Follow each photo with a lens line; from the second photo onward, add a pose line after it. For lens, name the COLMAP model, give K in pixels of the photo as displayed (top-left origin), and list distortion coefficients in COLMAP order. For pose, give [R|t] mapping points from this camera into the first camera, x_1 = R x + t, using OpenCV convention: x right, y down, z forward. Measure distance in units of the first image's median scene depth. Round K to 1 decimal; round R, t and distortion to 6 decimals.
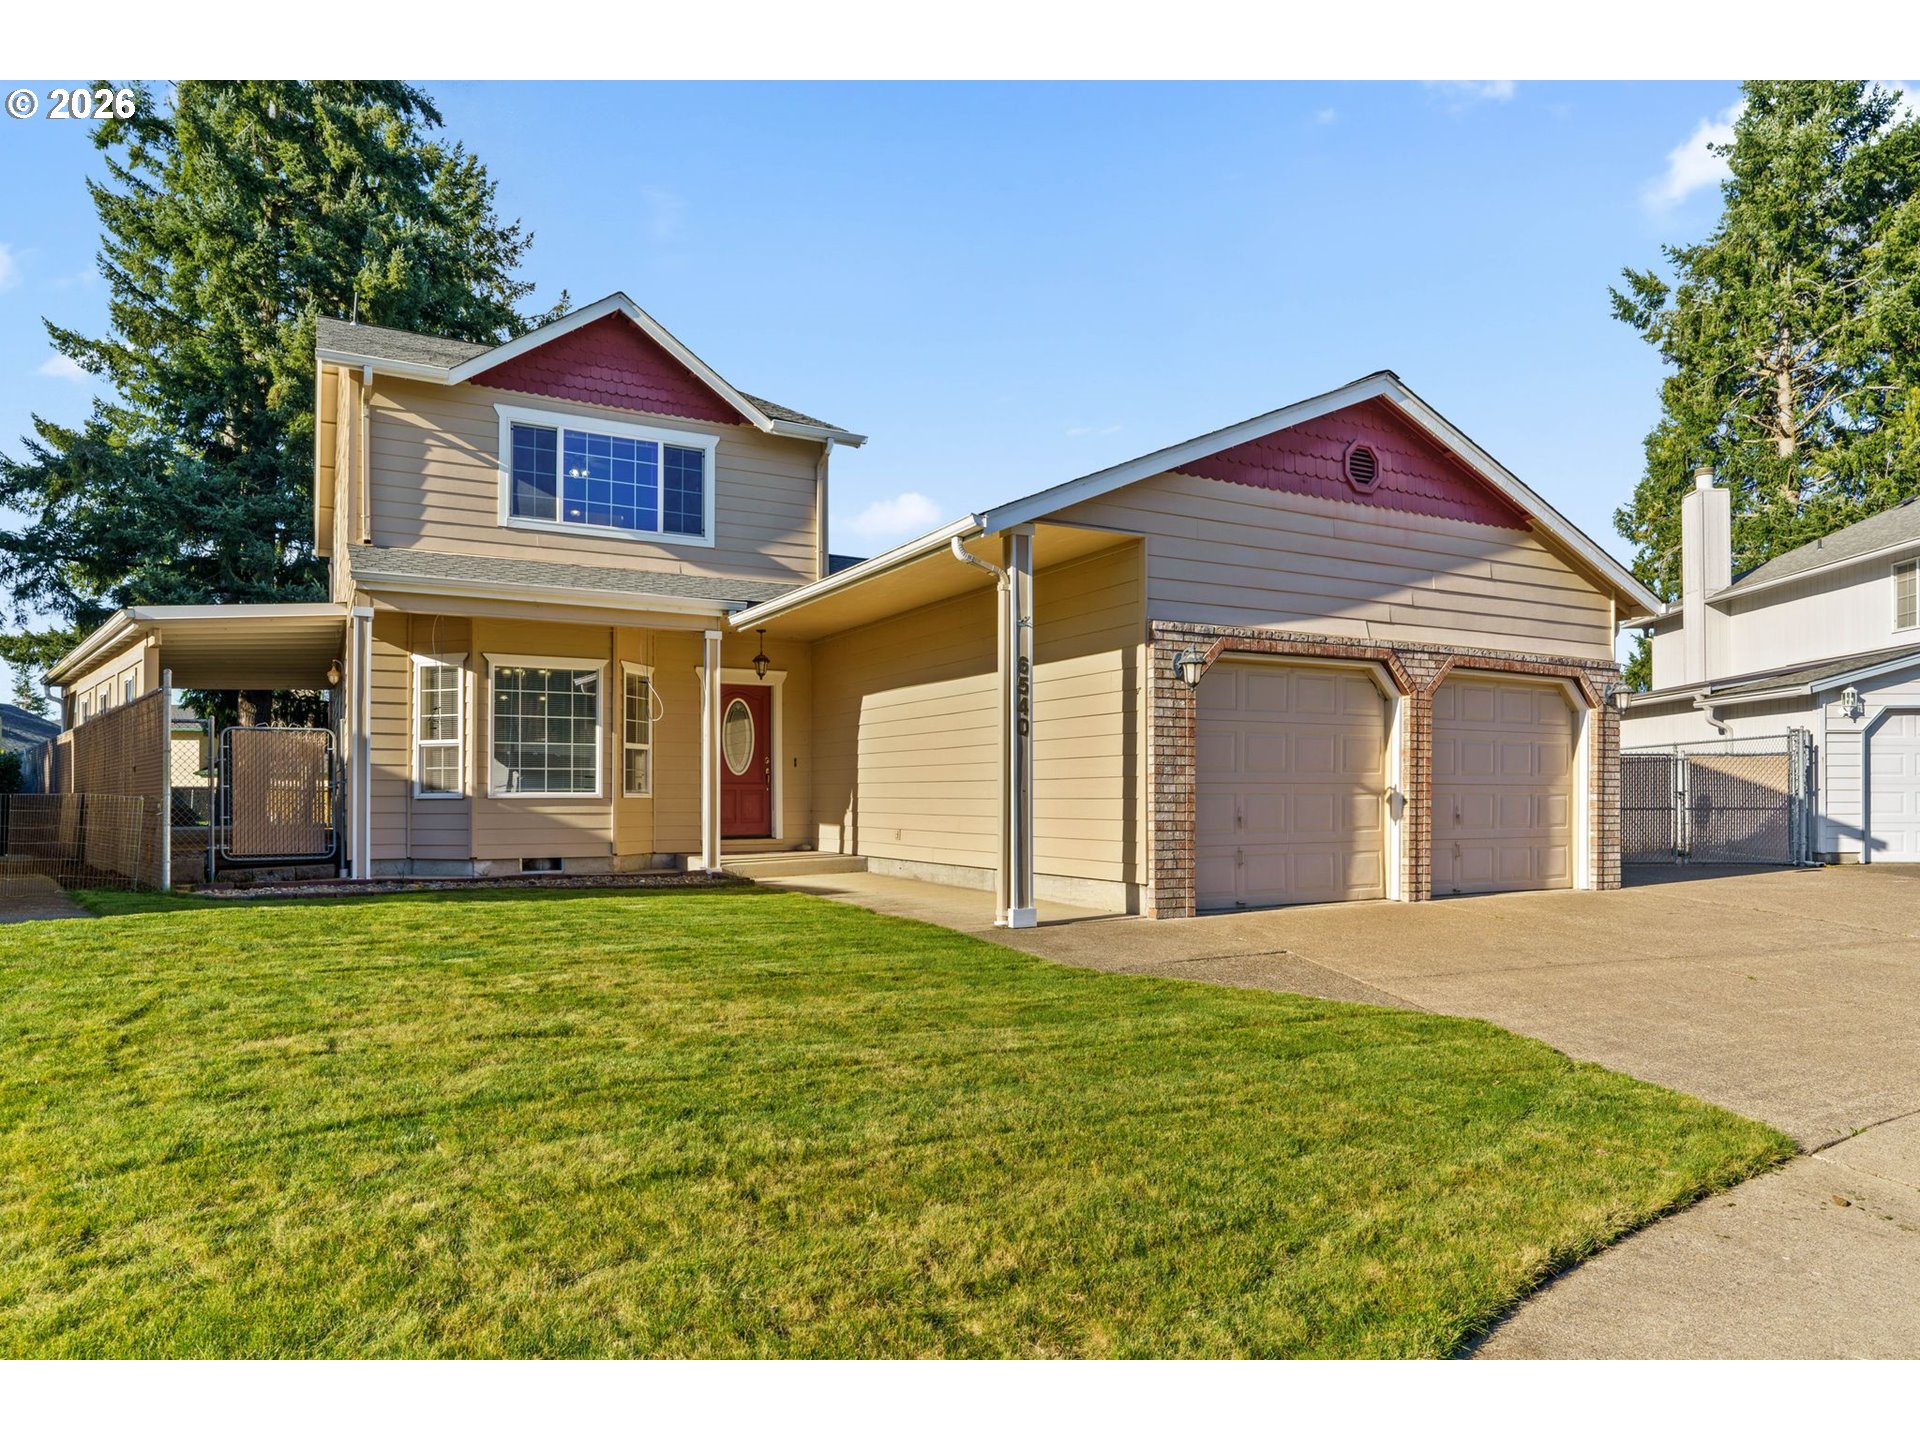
lens RADIAL K [[1181.8, 0, 970.4], [0, 1181.8, 777.2], [0, 0, 1]] dist [-0.008852, 0.000125]
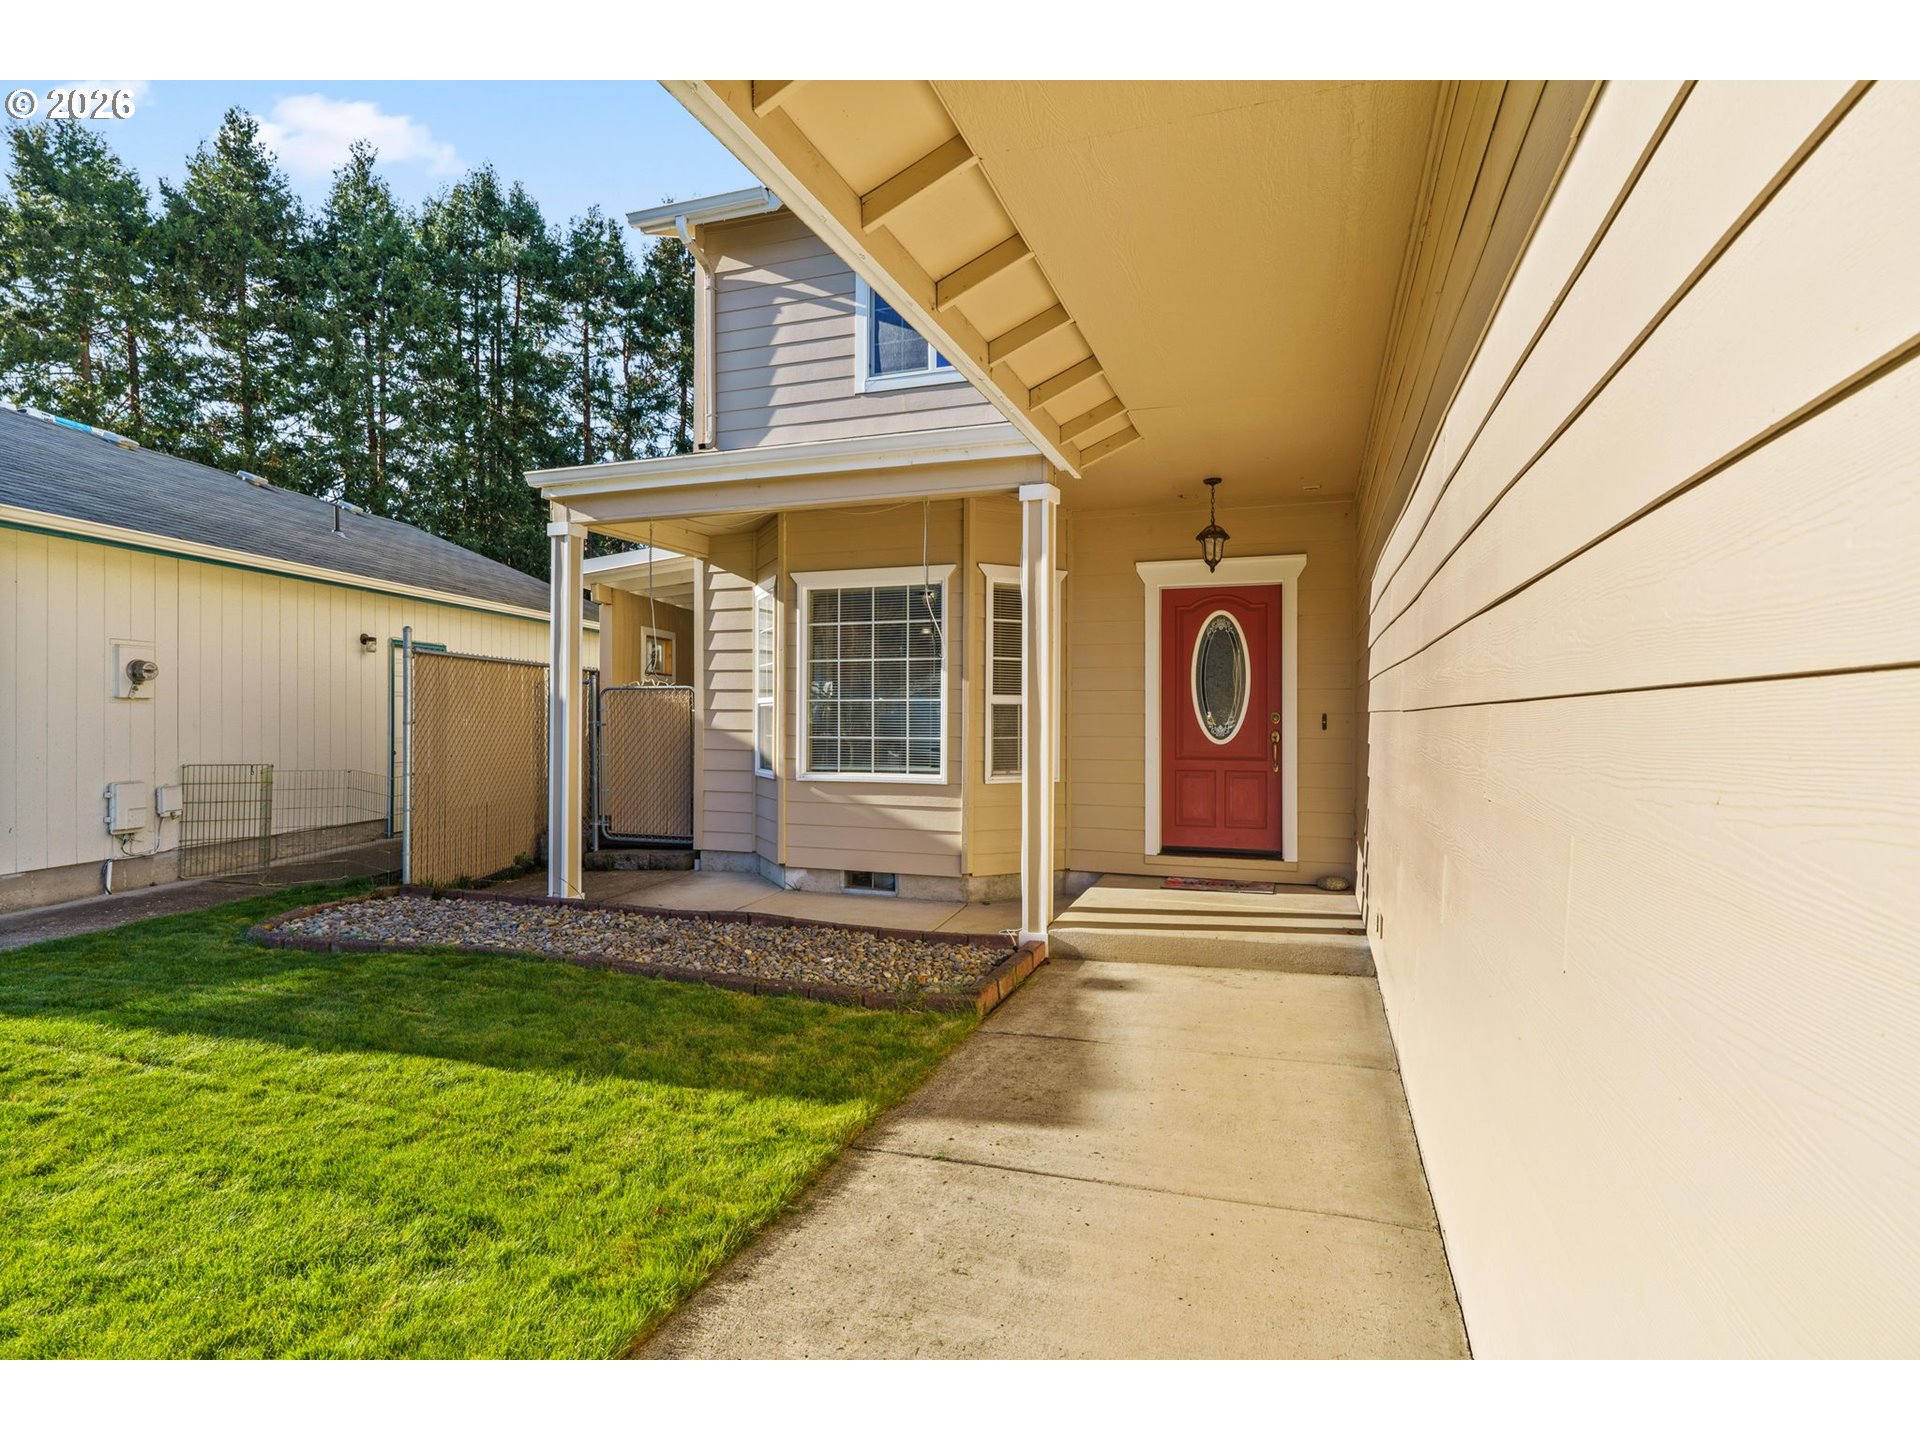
lens RADIAL K [[964.5, 0, 960.0], [0, 964.5, 720.0], [0, 0, 1]] dist [0.000825, 0.000726]
pose [[0.659065, 0.006184, -0.752061, 0.092160], [0.007170, 0.999869, 0.014506, -0.027350], [0.752052, -0.014953, 0.658934, 0.750545]]
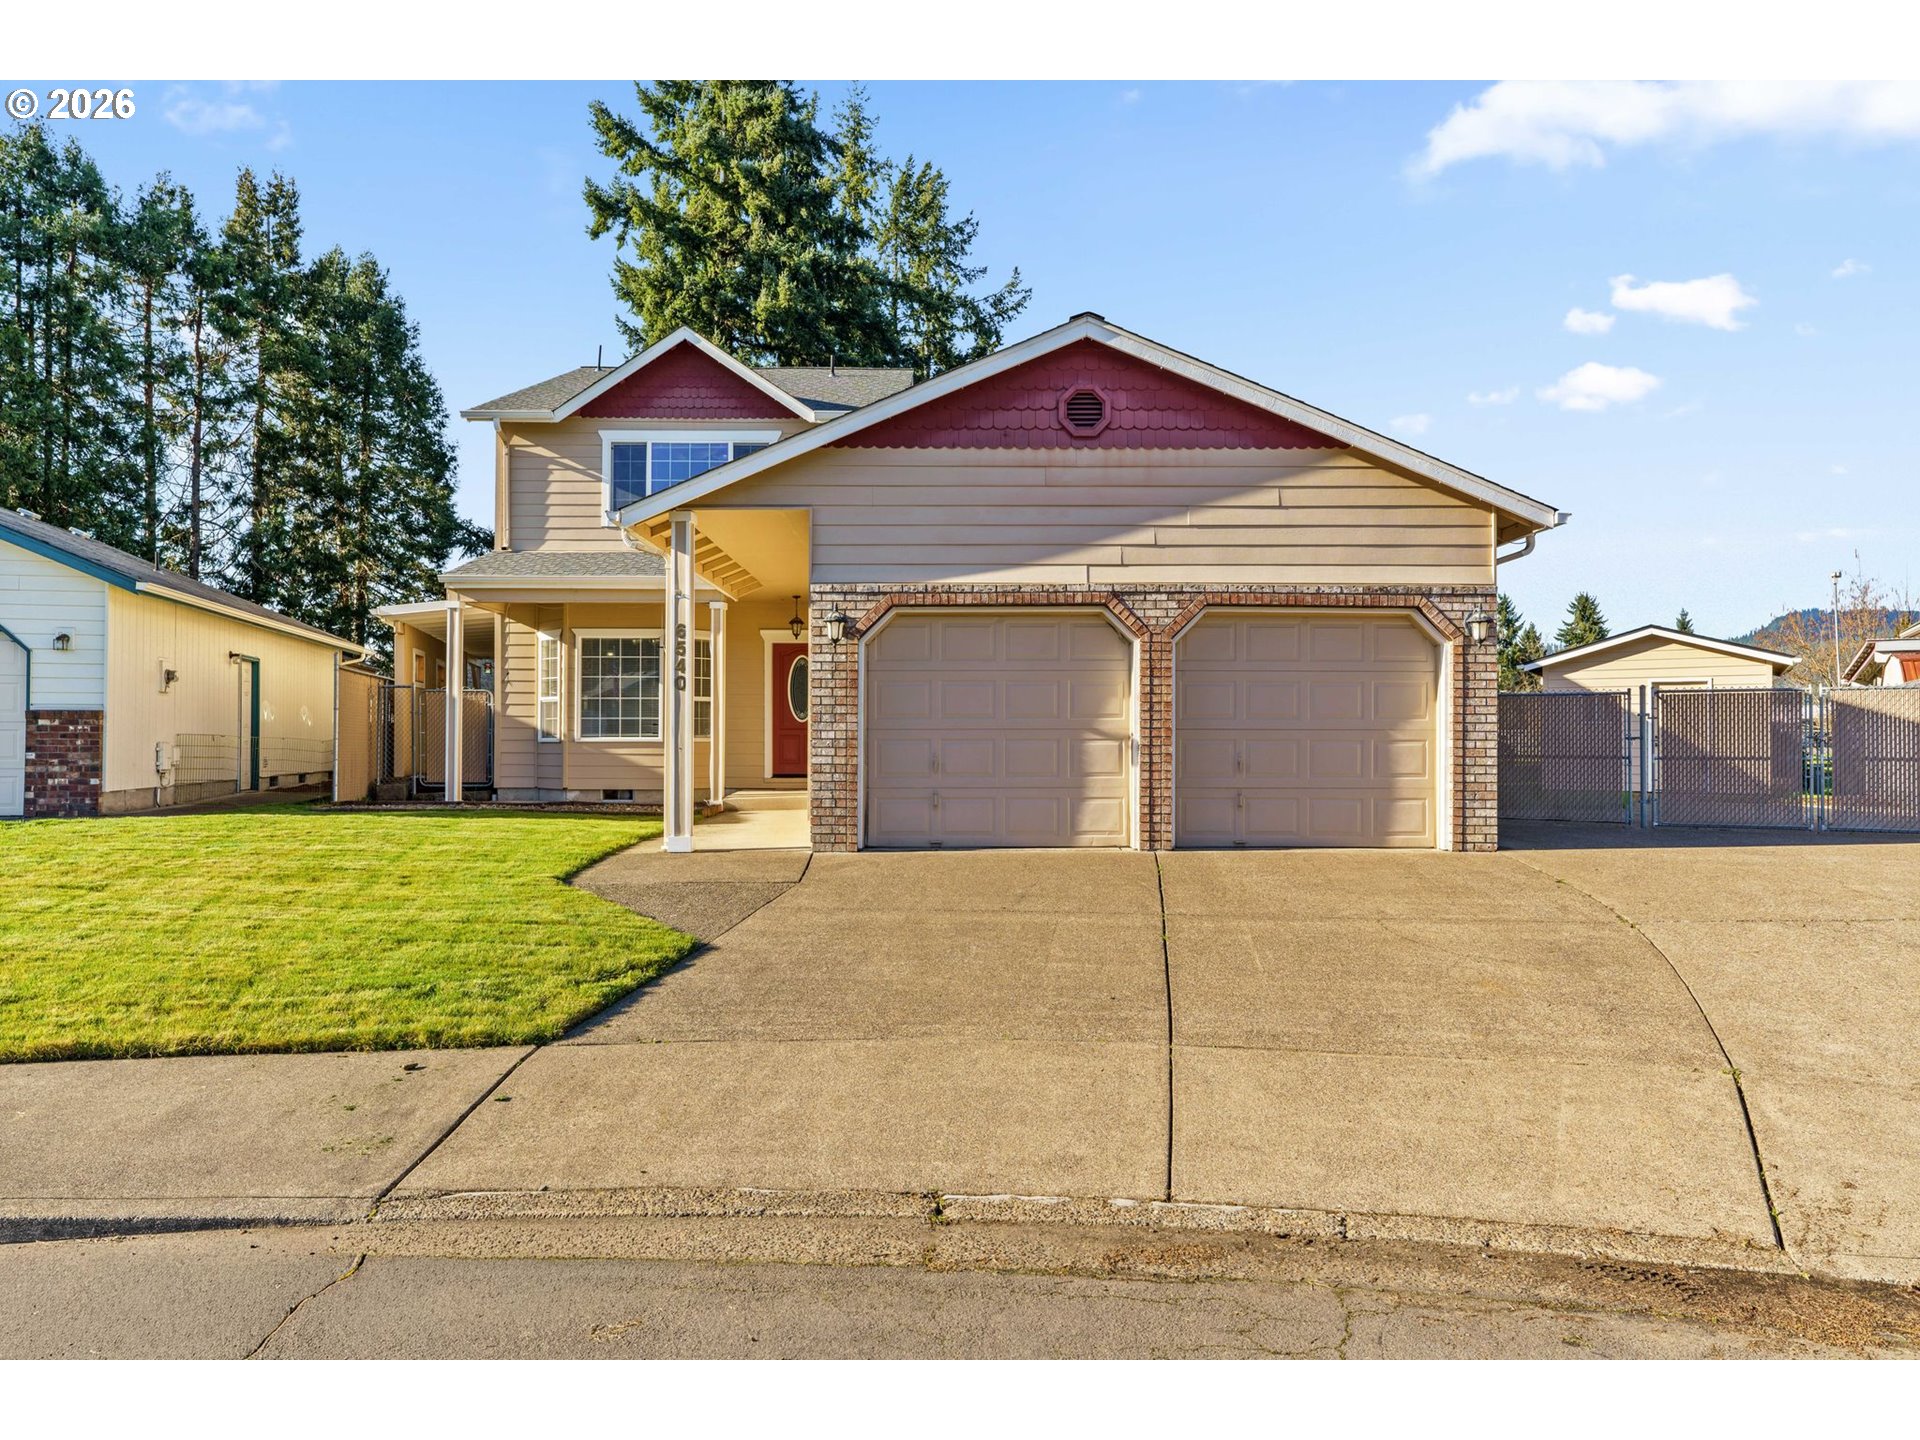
lens RADIAL K [[1206.1, 0, 960.0], [0, 1206.1, 720.0], [0, 0, 1]] dist [-0.003784, -0.000101]
pose [[0.880792, -0.006307, -0.473461, 0.624206], [0.006398, 0.999979, -0.001418, -0.001387], [0.473460, -0.001780, 0.880814, 0.048490]]
